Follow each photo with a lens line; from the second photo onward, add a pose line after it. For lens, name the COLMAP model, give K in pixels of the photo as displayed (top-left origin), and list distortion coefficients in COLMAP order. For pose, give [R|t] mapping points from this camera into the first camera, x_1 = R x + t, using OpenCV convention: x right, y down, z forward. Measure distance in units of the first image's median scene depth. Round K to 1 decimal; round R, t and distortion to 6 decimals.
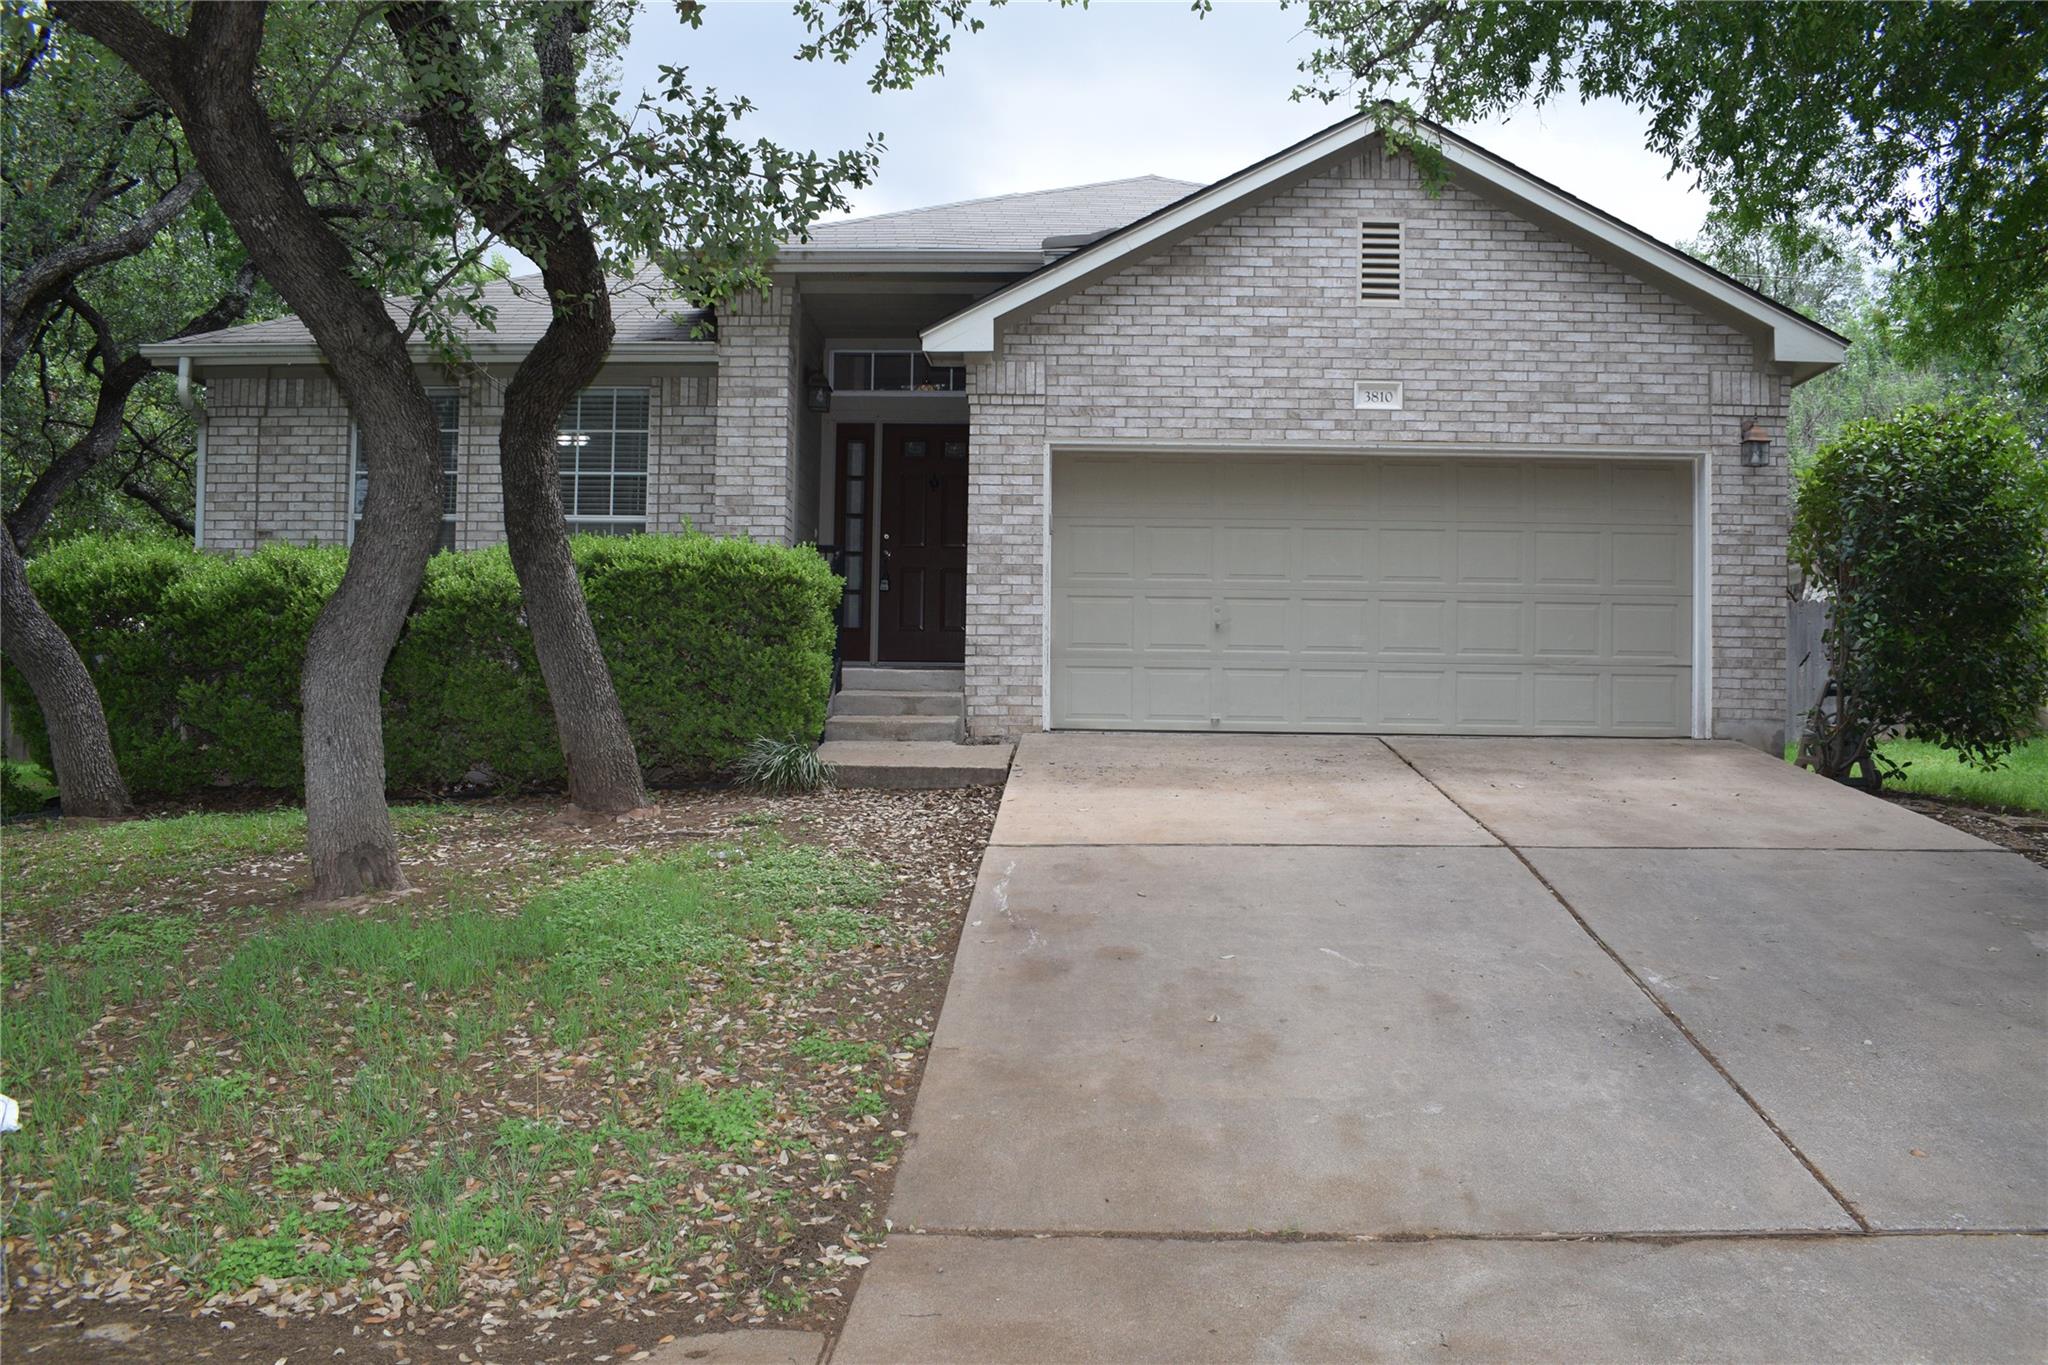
lens RADIAL K [[1613.8, 0, 1039.8], [0, 1613.8, 676.1], [0, 0, 1]] dist [-0.088589, 0.007147]
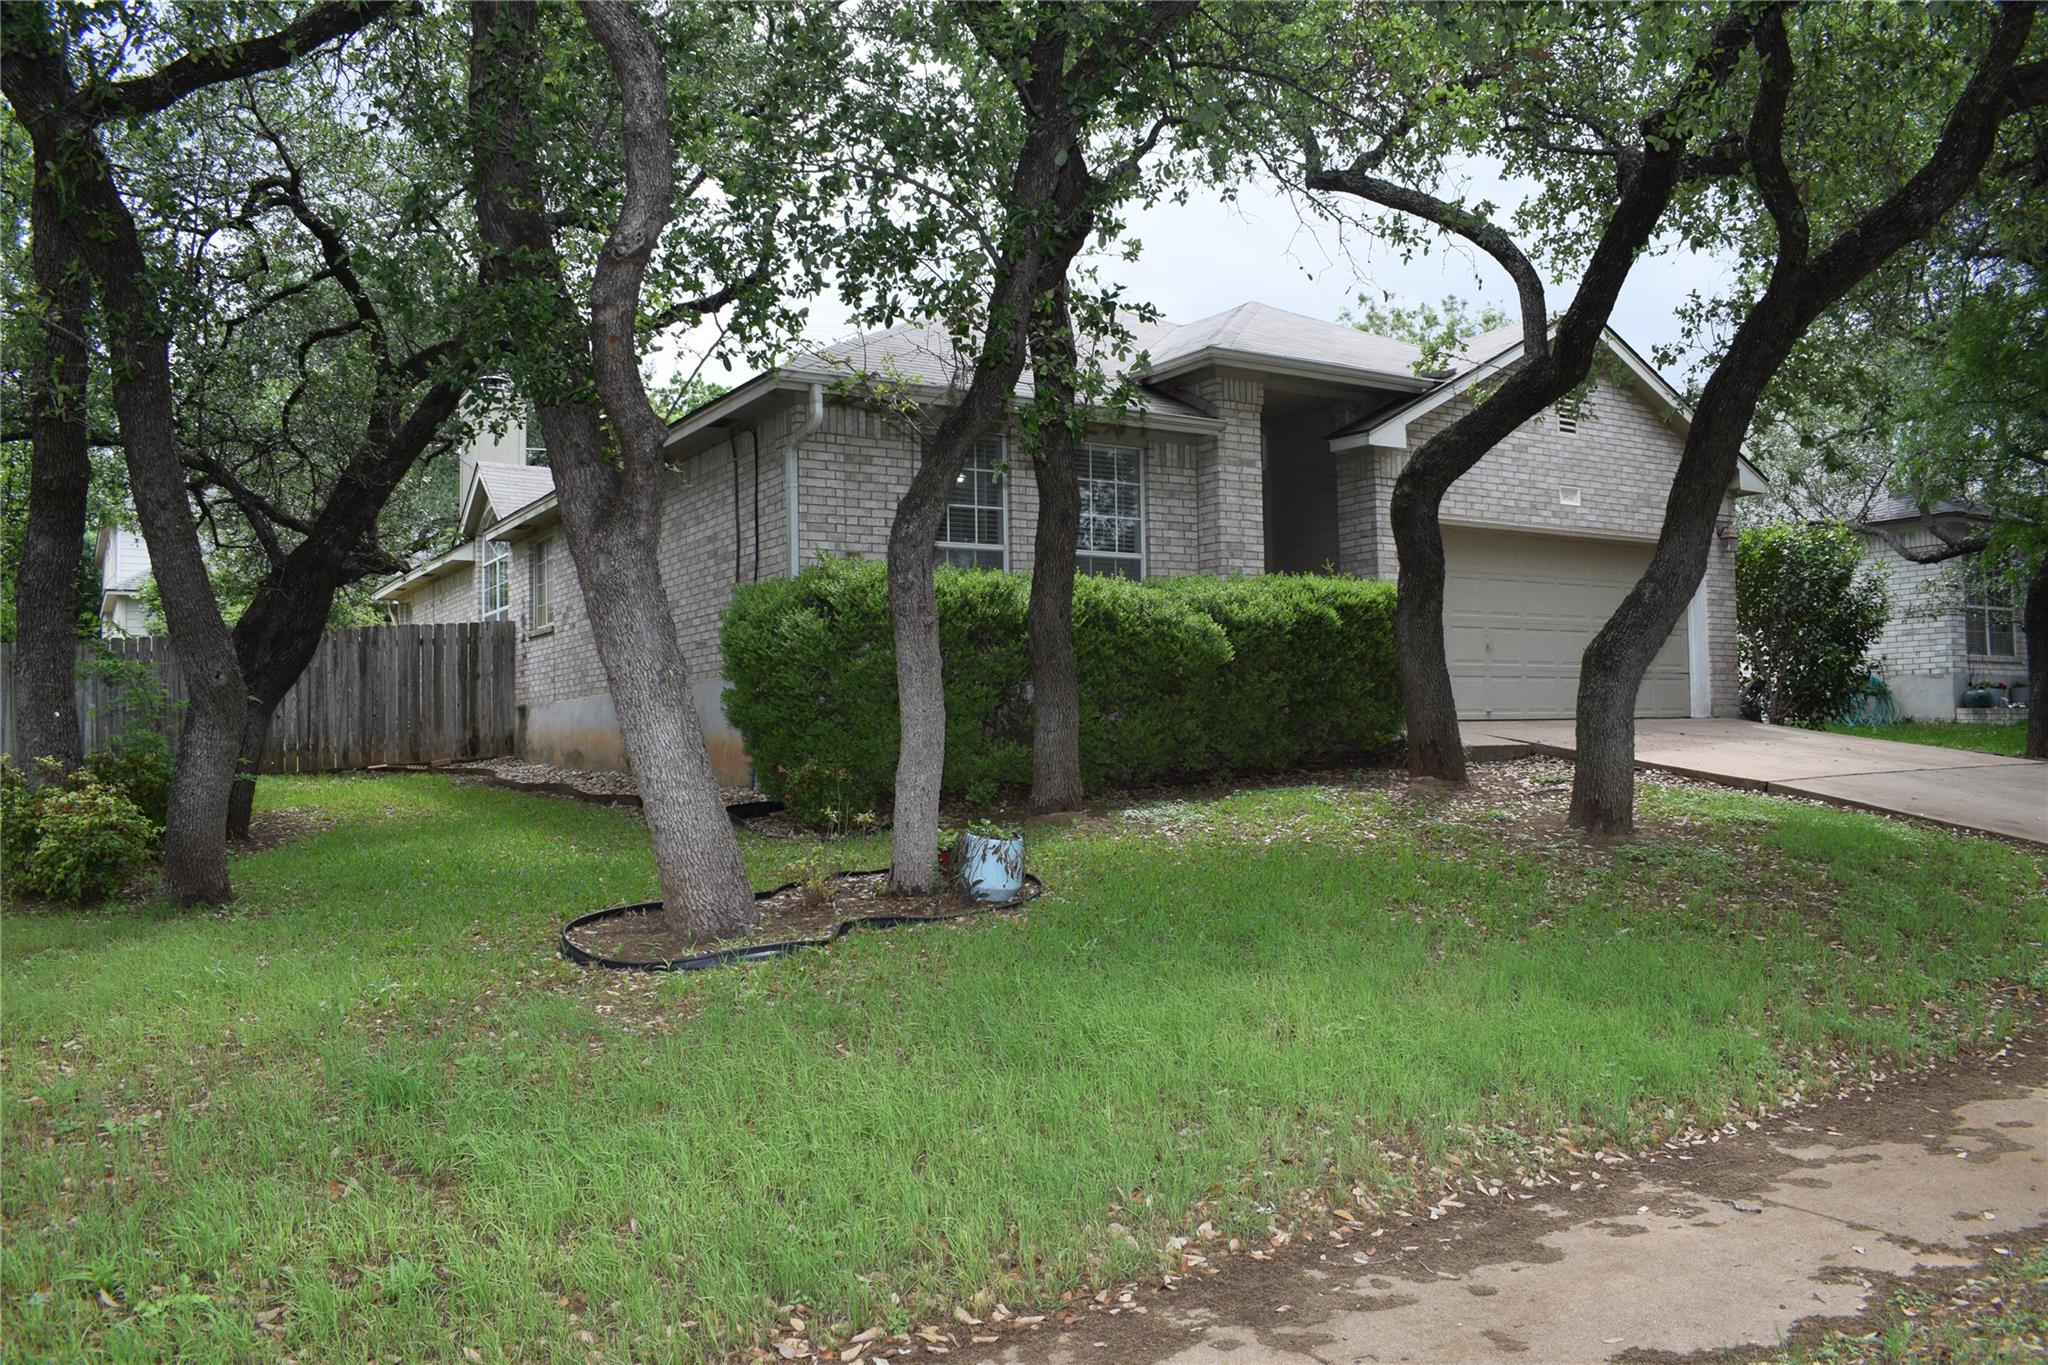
lens RADIAL K [[1613.8, 0, 1039.8], [0, 1613.8, 676.1], [0, 0, 1]] dist [-0.088589, 0.007147]
pose [[0.830640, -0.005620, 0.556781, -1.001470], [0.004673, 0.999984, 0.003122, -0.010834], [-0.556790, 0.000009, 0.830653, 0.022571]]
